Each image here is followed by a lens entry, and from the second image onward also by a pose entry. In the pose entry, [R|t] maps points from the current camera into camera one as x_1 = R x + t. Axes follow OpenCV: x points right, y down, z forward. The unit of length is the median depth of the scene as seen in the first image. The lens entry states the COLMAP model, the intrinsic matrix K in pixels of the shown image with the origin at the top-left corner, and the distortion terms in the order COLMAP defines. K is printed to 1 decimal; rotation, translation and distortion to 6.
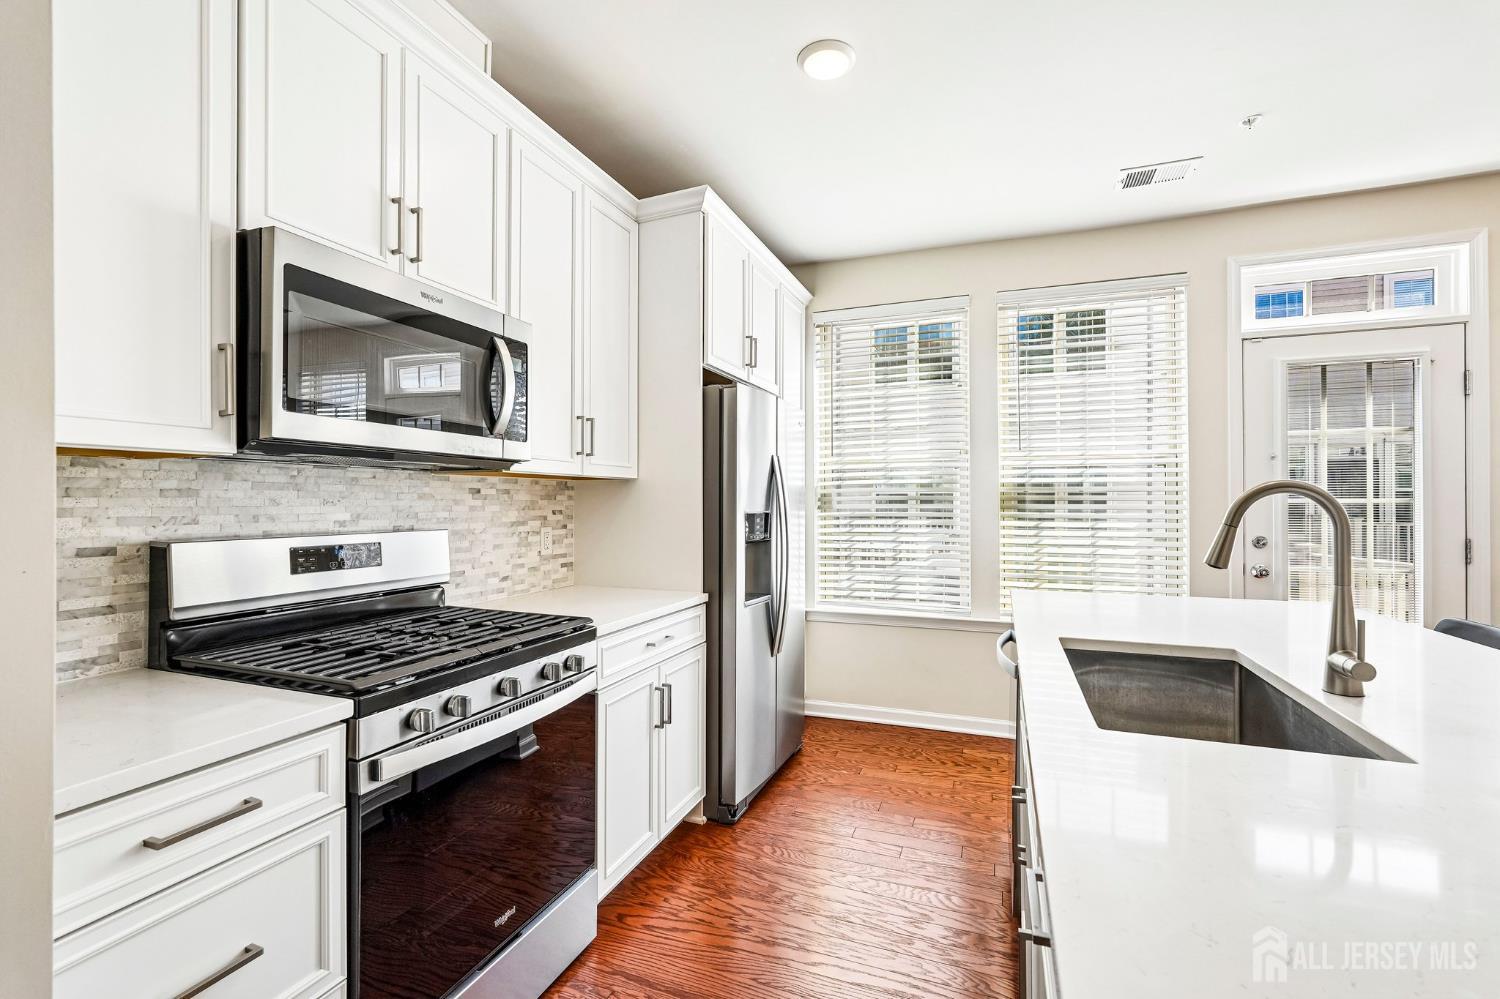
lens RADIAL K [[658.4, 0, 746.3], [0, 658.4, 496.9], [0, 0, 1]] dist [-0.013405, 0.007047]
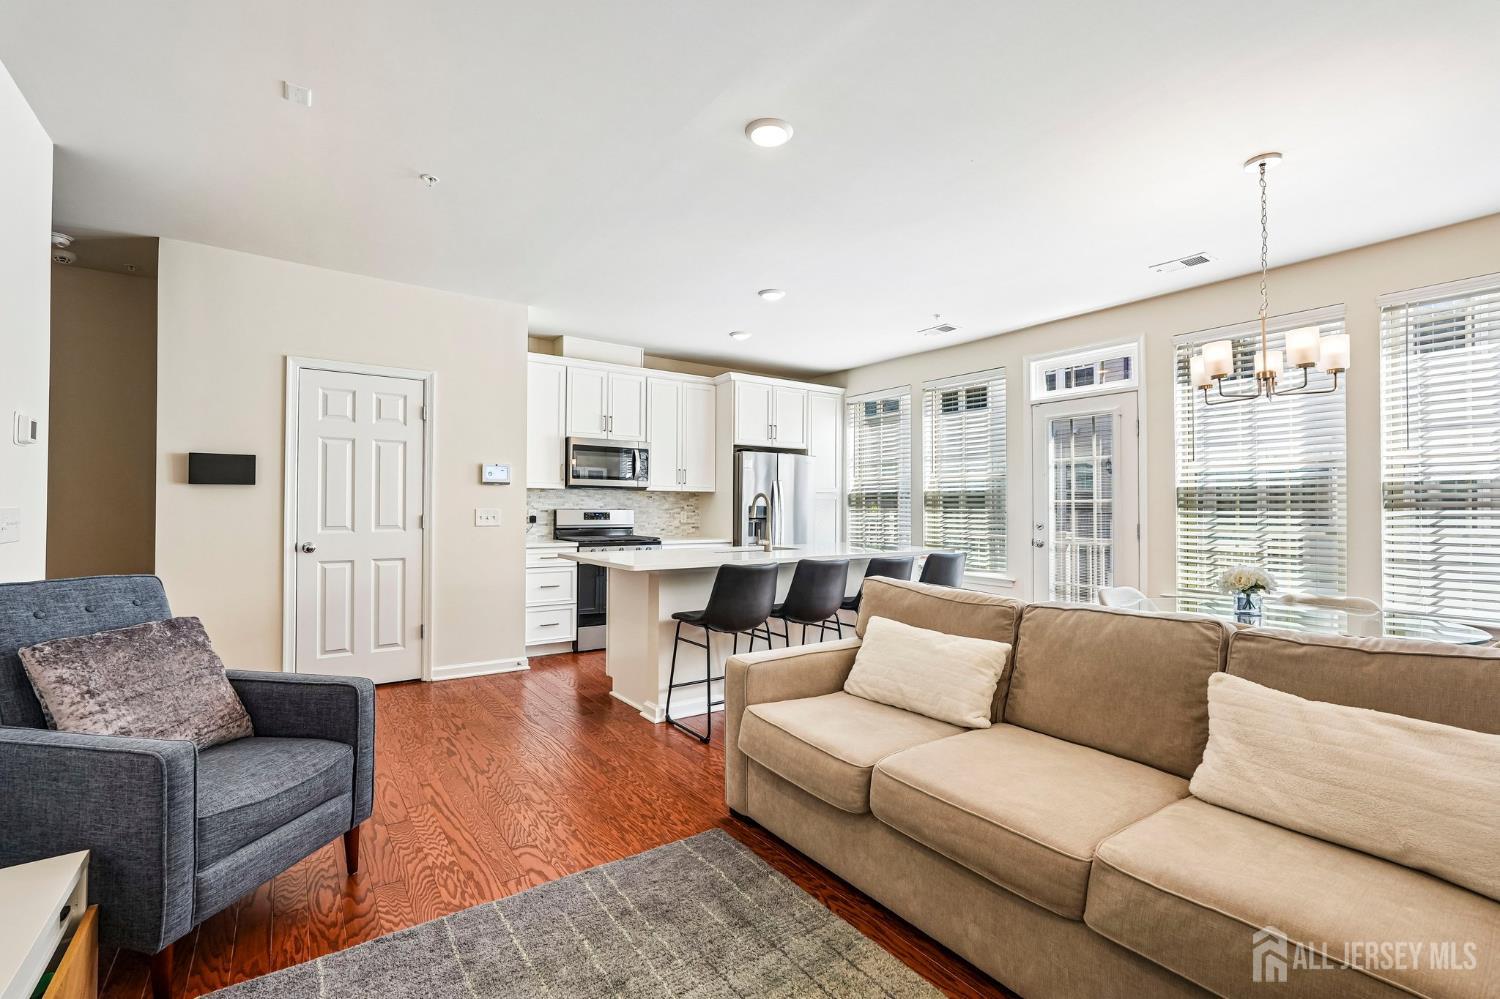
lens RADIAL K [[658.4, 0, 748.0], [0, 658.4, 498.3], [0, 0, 1]] dist [-0.013405, 0.007047]
pose [[0.830409, -0.003121, -0.557146, 1.323546], [-0.002187, 0.999958, -0.008860, 0.017473], [0.557151, 0.008576, 0.830367, -0.969164]]
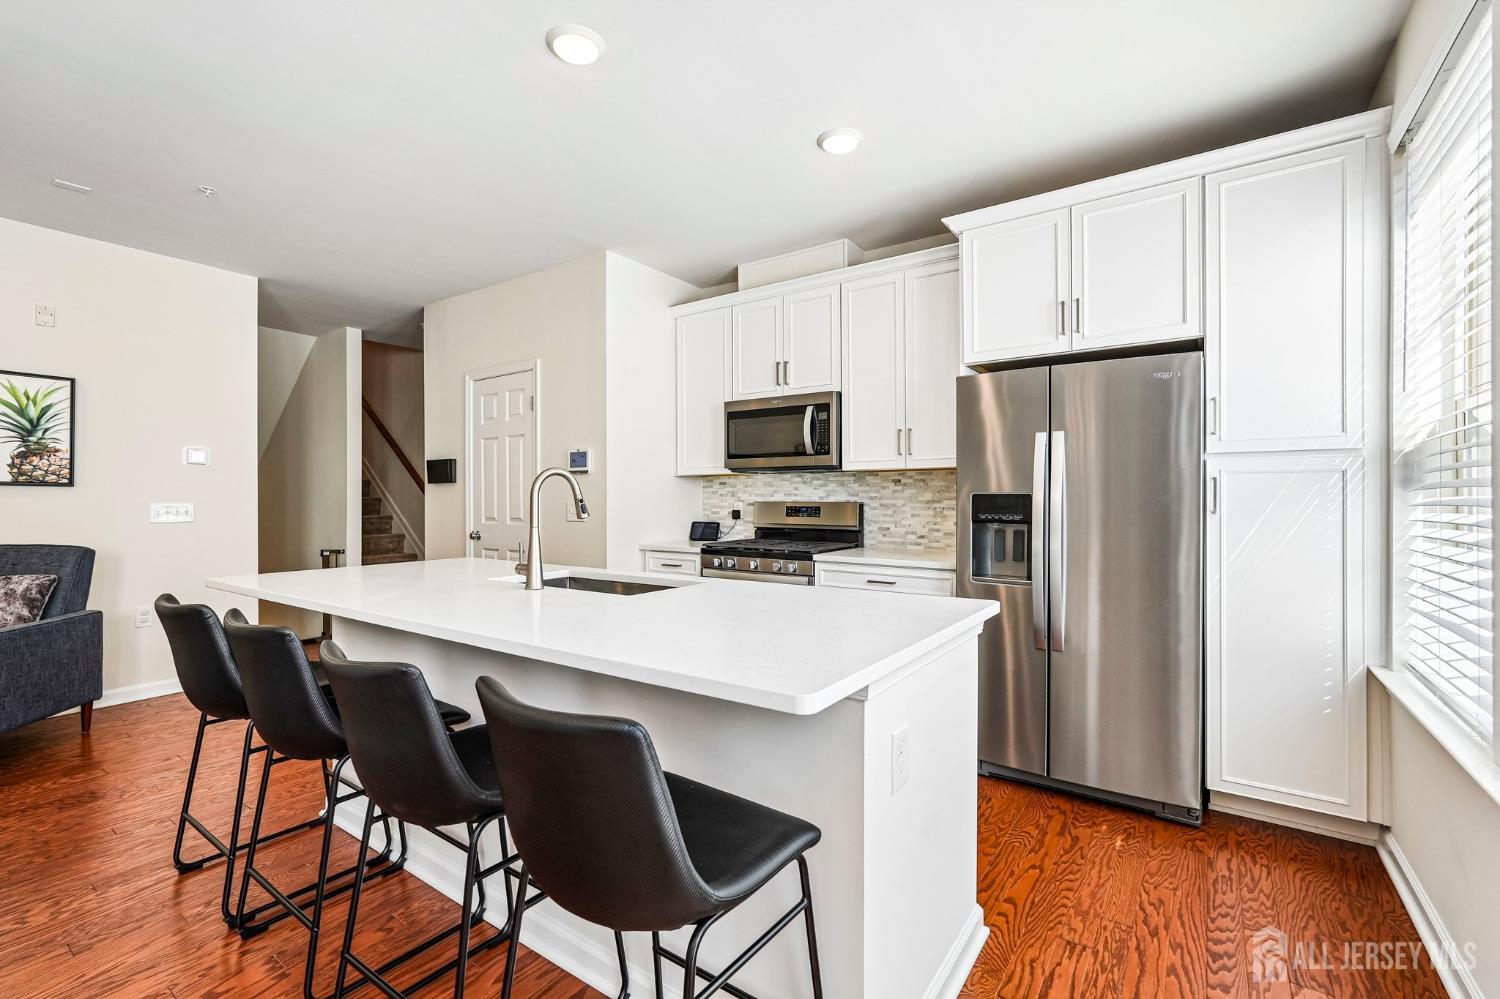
lens RADIAL K [[658.4, 0, 747.2], [0, 658.4, 498.3], [0, 0, 1]] dist [-0.013405, 0.007047]
pose [[-0.248916, 0.001742, -0.968524, 1.151114], [0.009351, 0.999956, -0.000605, 0.028715], [0.968480, -0.009207, -0.248921, 0.922932]]
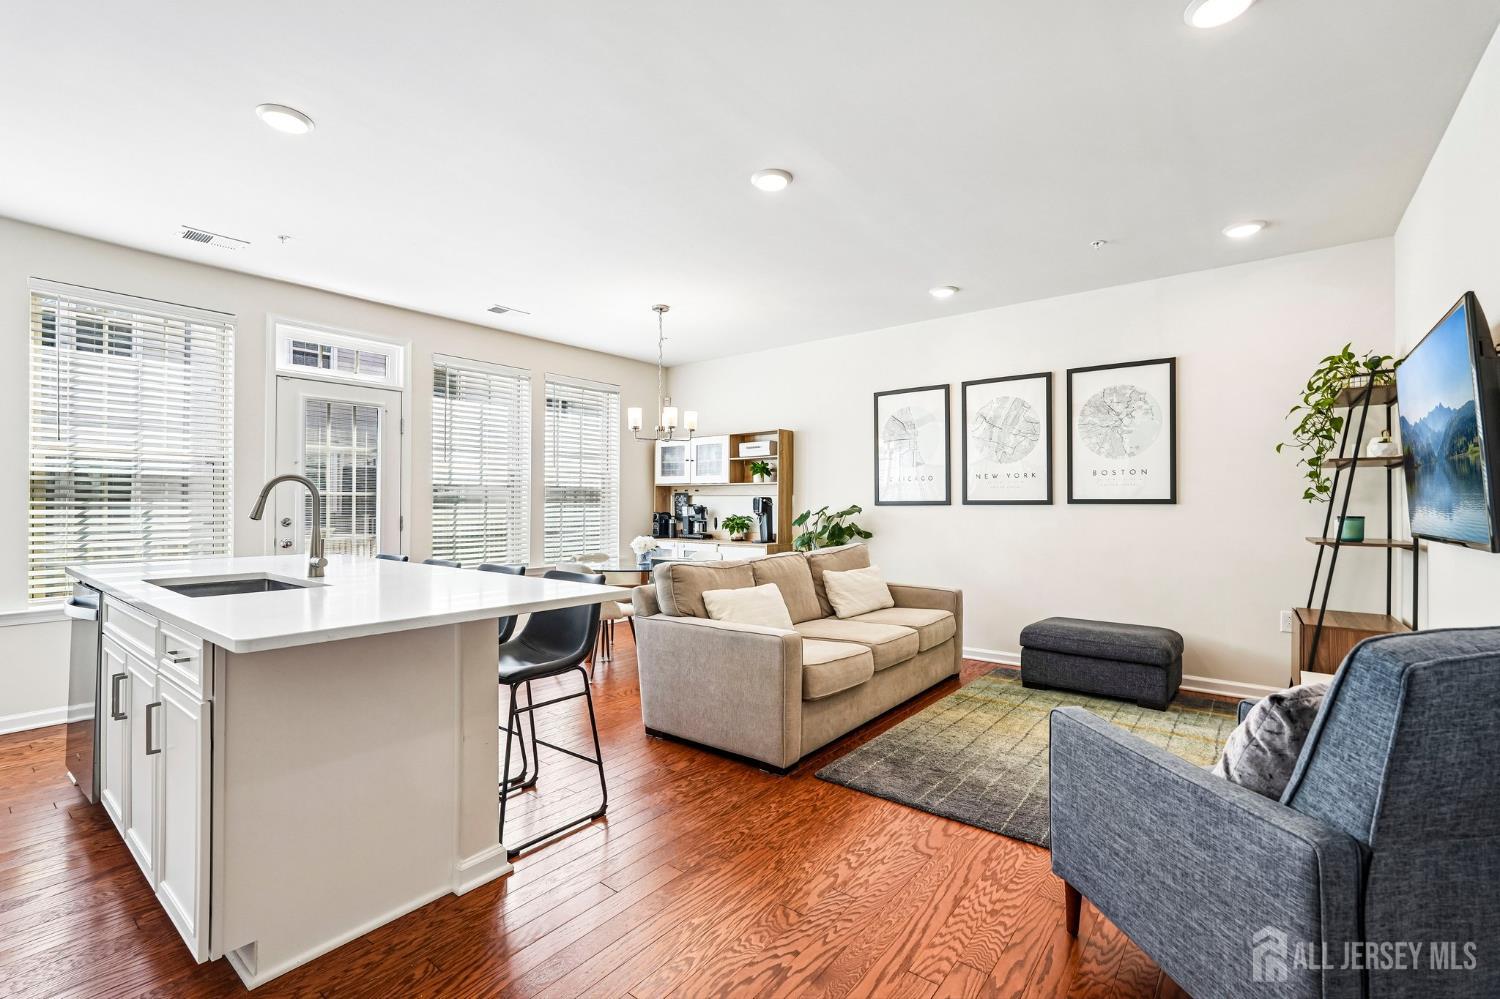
lens RADIAL K [[658.4, 0, 747.8], [0, 658.4, 499.1], [0, 0, 1]] dist [-0.013405, 0.007047]
pose [[0.297742, 0.009253, 0.954602, -0.315298], [-0.009304, 0.999934, -0.006790, 0.024238], [-0.954601, -0.006860, 0.297808, -0.436277]]
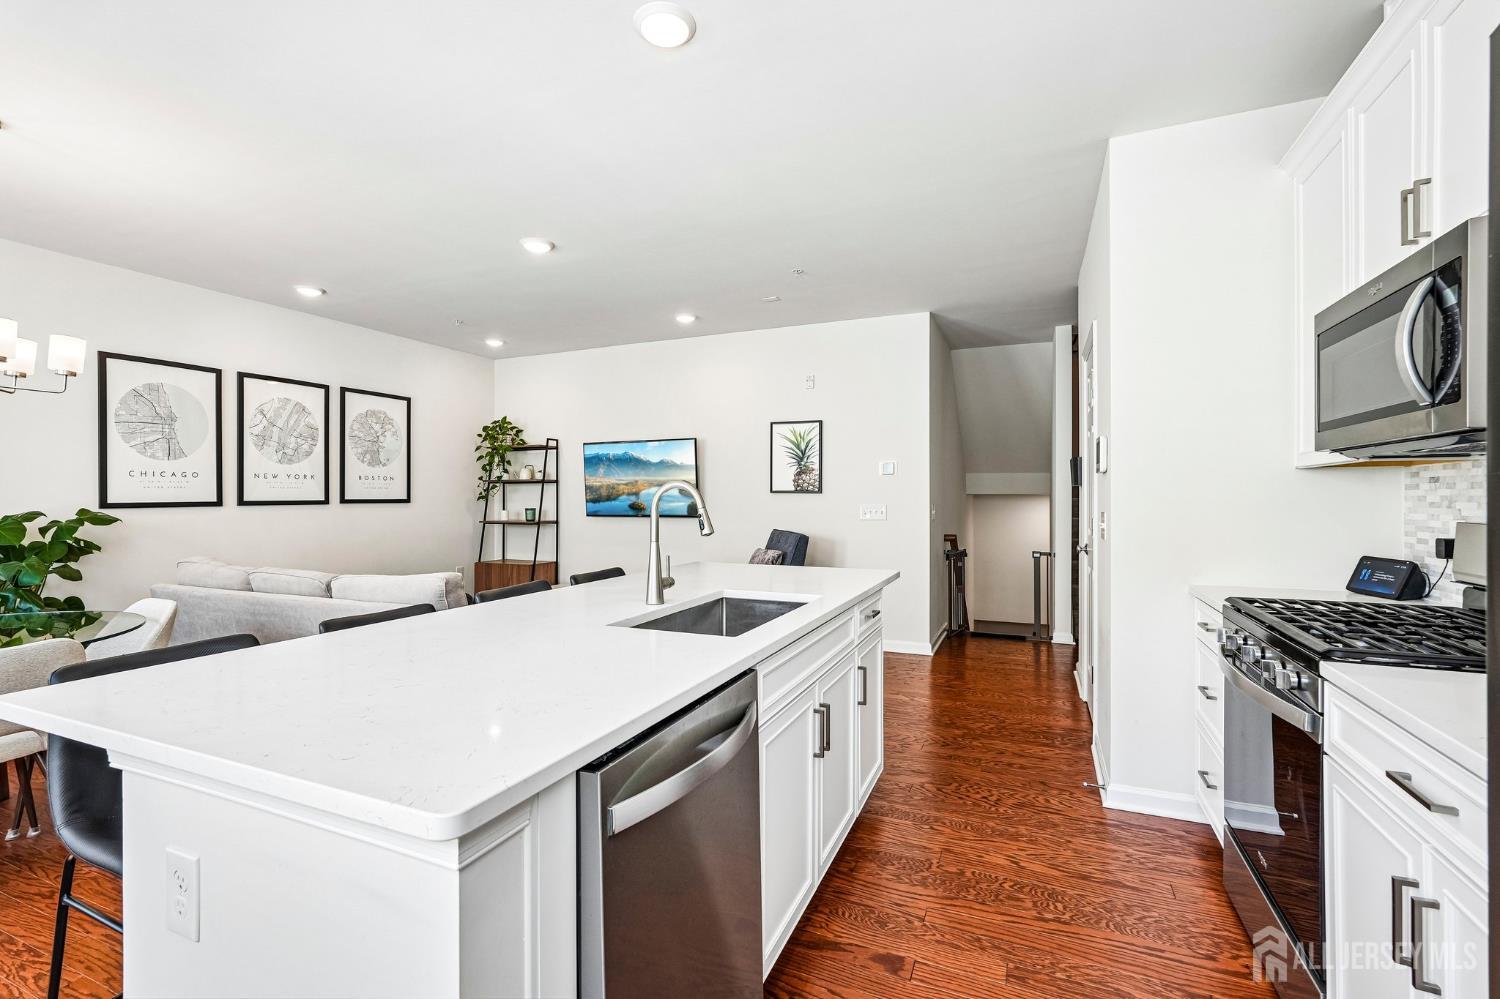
lens RADIAL K [[658.4, 0, 750.6], [0, 658.4, 494.4], [0, 0, 1]] dist [-0.013405, 0.007047]
pose [[-0.998972, 0.003025, 0.045226, 0.273525], [0.002590, 0.999950, -0.009655, 0.011907], [-0.045253, -0.009528, -0.998930, 1.273586]]
